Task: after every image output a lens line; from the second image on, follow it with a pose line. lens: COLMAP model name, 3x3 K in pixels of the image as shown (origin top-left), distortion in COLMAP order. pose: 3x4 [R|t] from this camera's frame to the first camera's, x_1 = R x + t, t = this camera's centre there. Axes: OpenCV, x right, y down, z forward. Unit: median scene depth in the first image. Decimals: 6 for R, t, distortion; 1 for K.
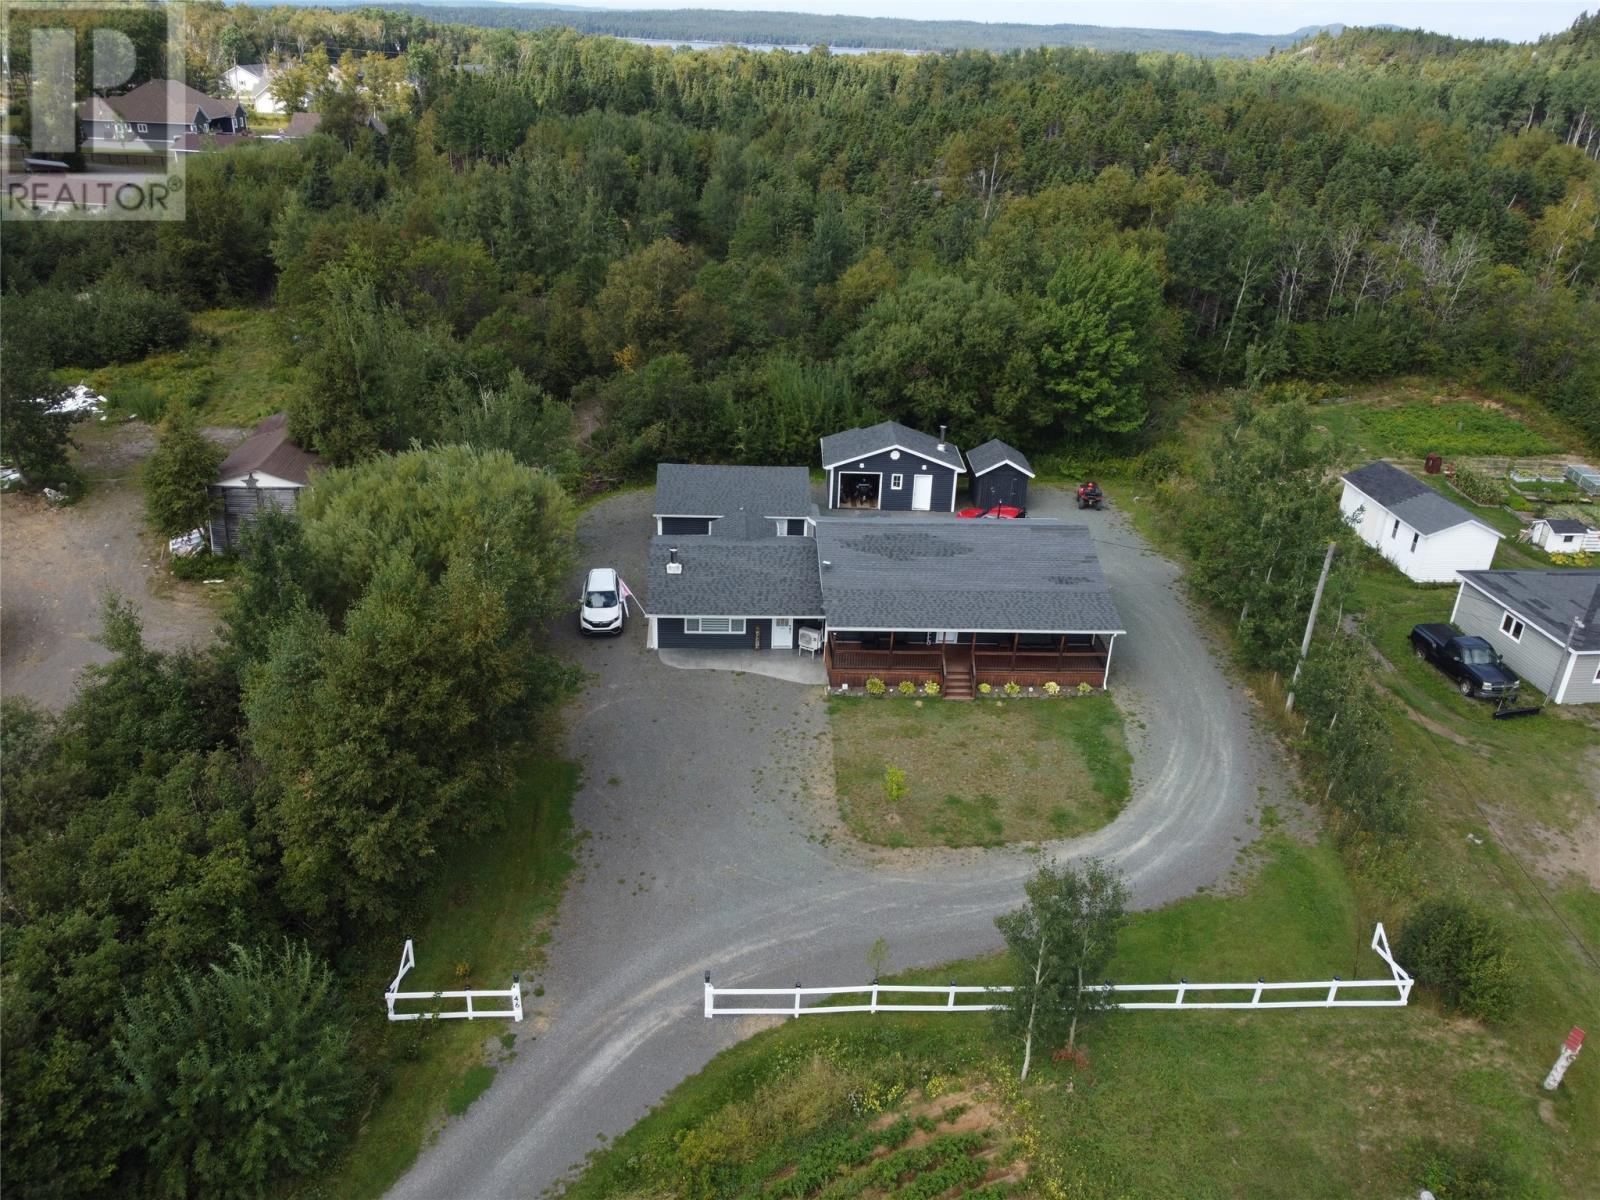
lens RADIAL K [[1209.9, 0, 800.0], [0, 1209.9, 600.0], [0, 0, 1]] dist [-0.008380, 0.004011]
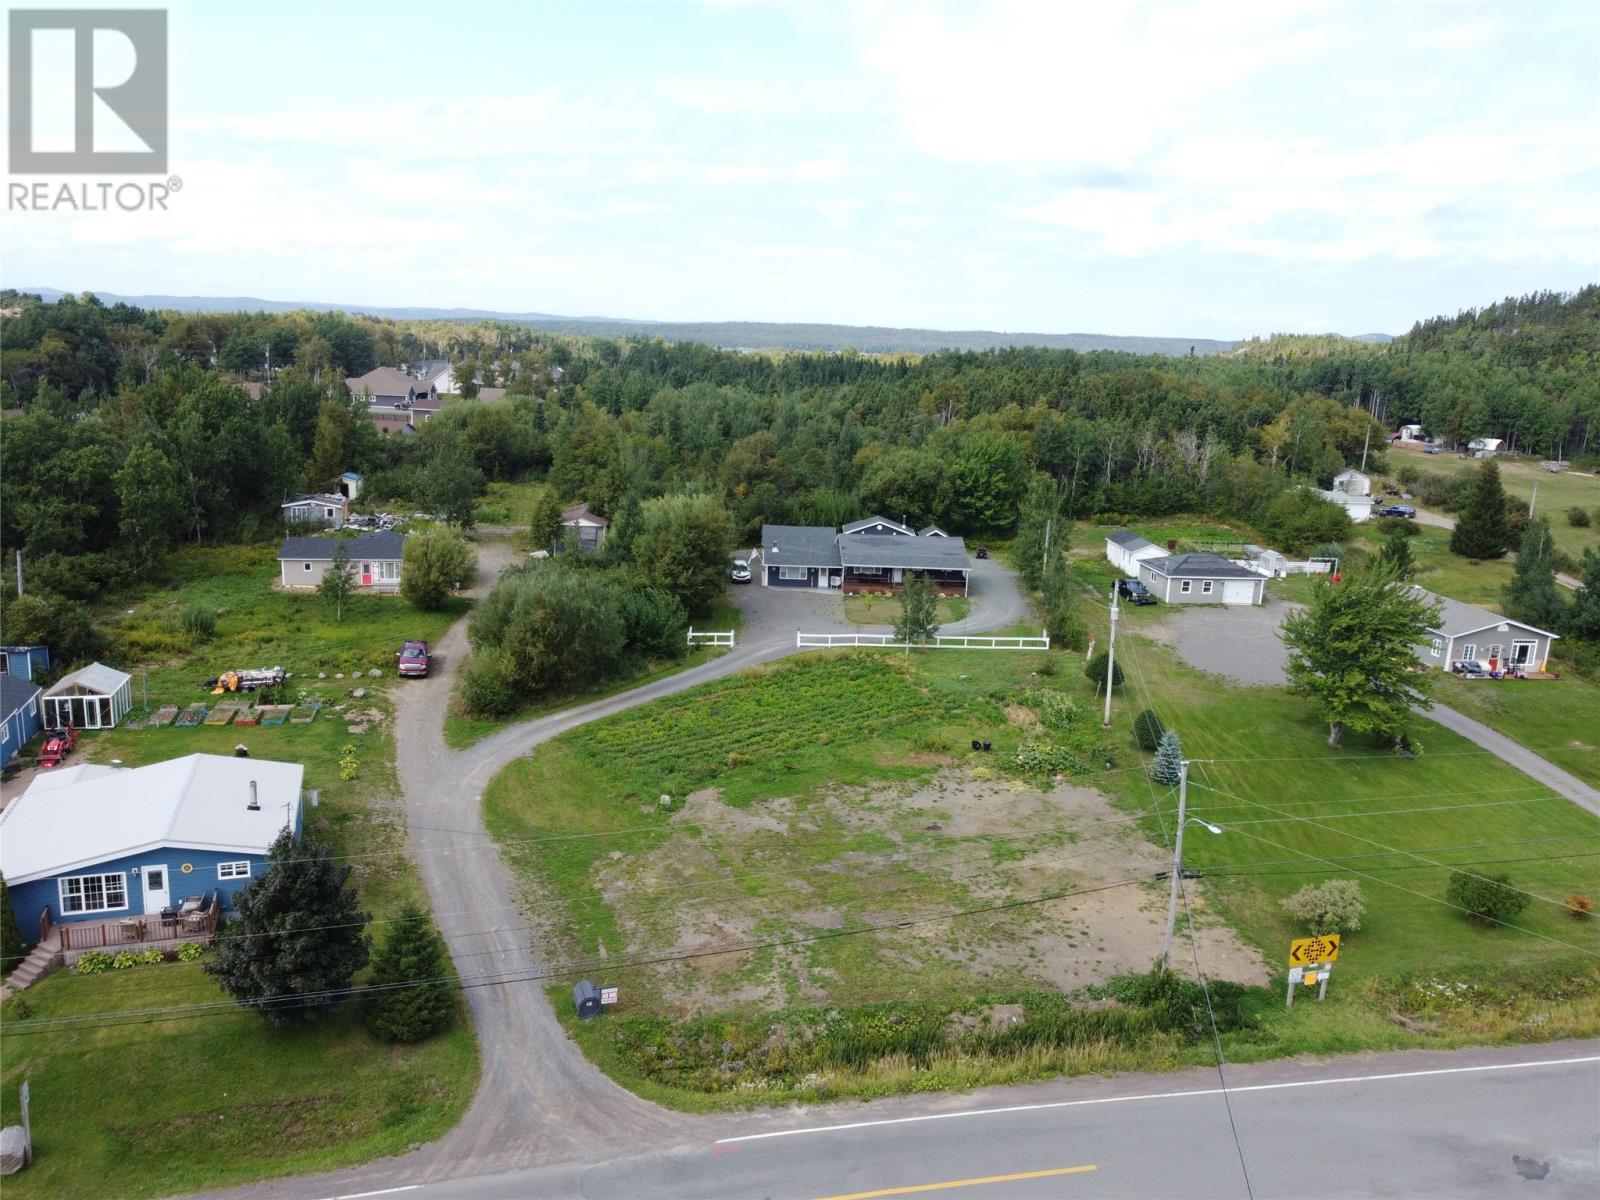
lens RADIAL K [[1209.9, 0, 800.0], [0, 1209.9, 600.0], [0, 0, 1]] dist [-0.008380, 0.004011]
pose [[0.999613, 0.004221, -0.027511, 0.003942], [-0.010351, 0.973917, -0.226669, 0.559044], [0.025837, 0.226866, 0.973583, -1.137109]]
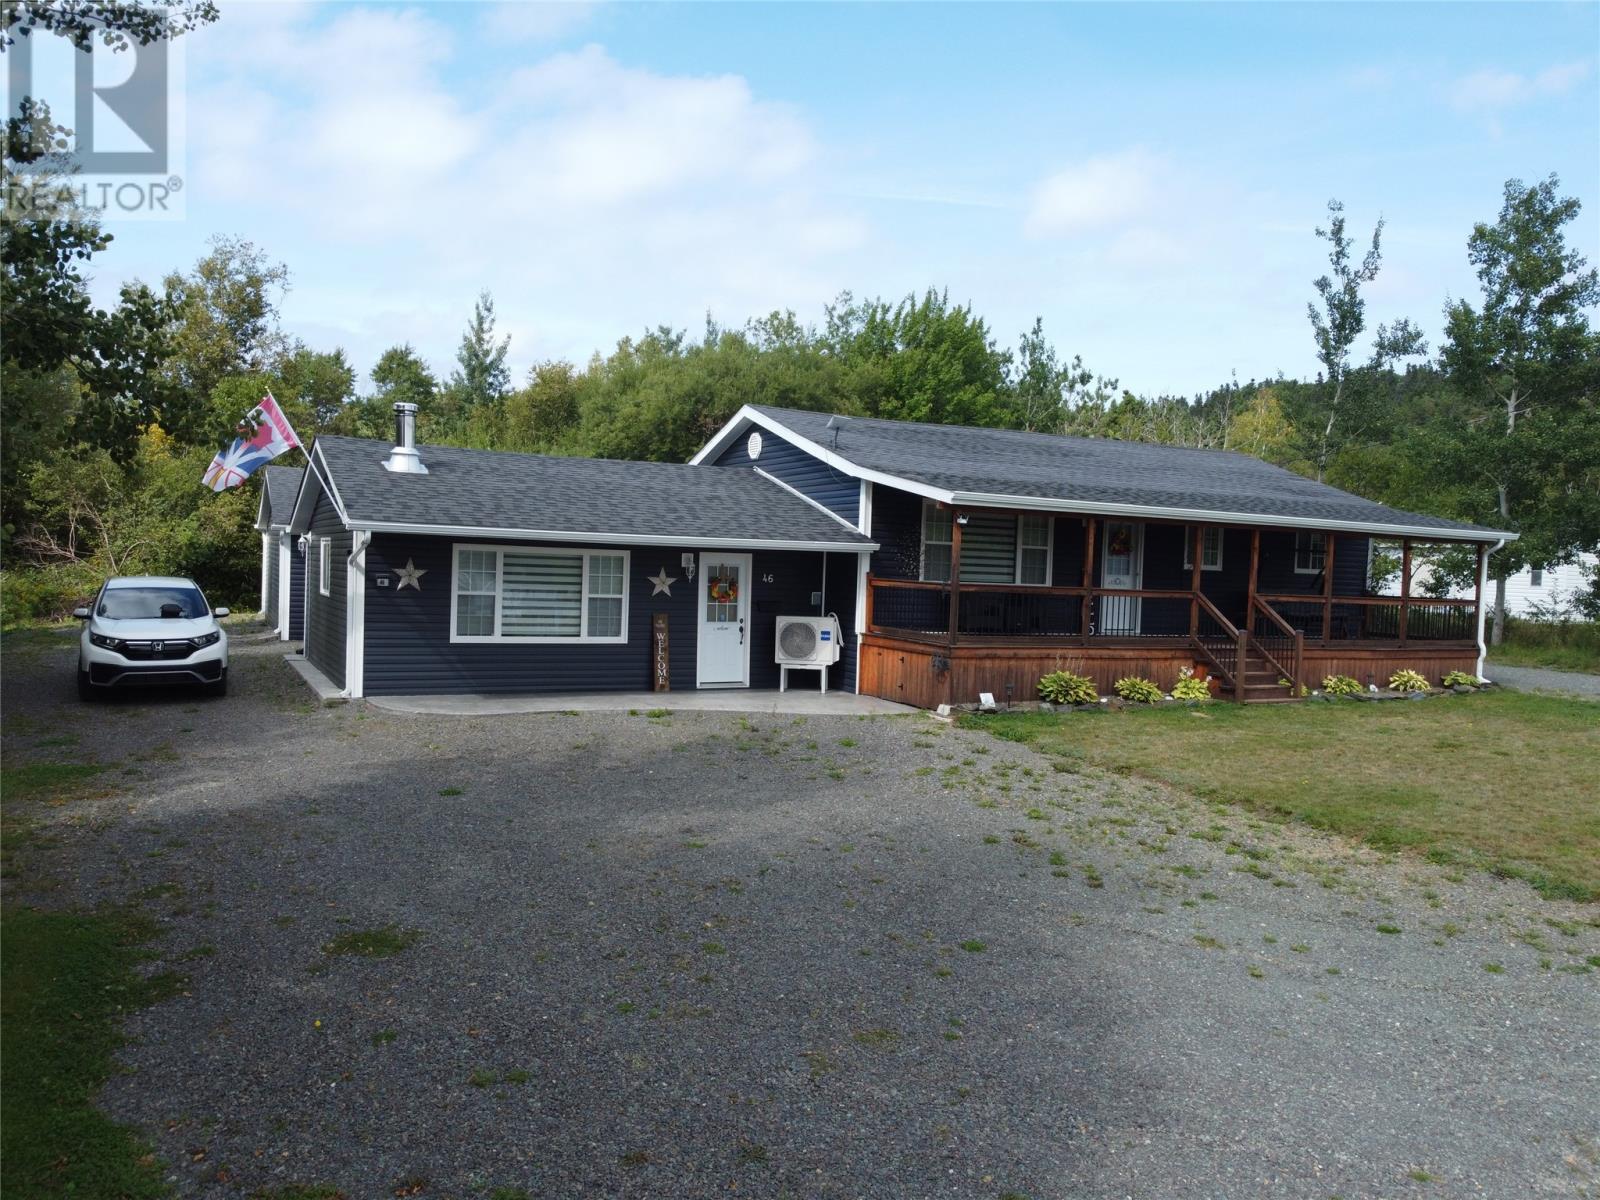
lens RADIAL K [[1215.5, 0, 797.9], [0, 1215.5, 585.2], [0, 0, 1]] dist [-0.000266, -0.008928]
pose [[0.917719, -0.016426, 0.396890, -0.136306], [0.173063, 0.915867, -0.362265, 0.145538], [-0.357548, 0.401145, 0.843352, 0.666594]]
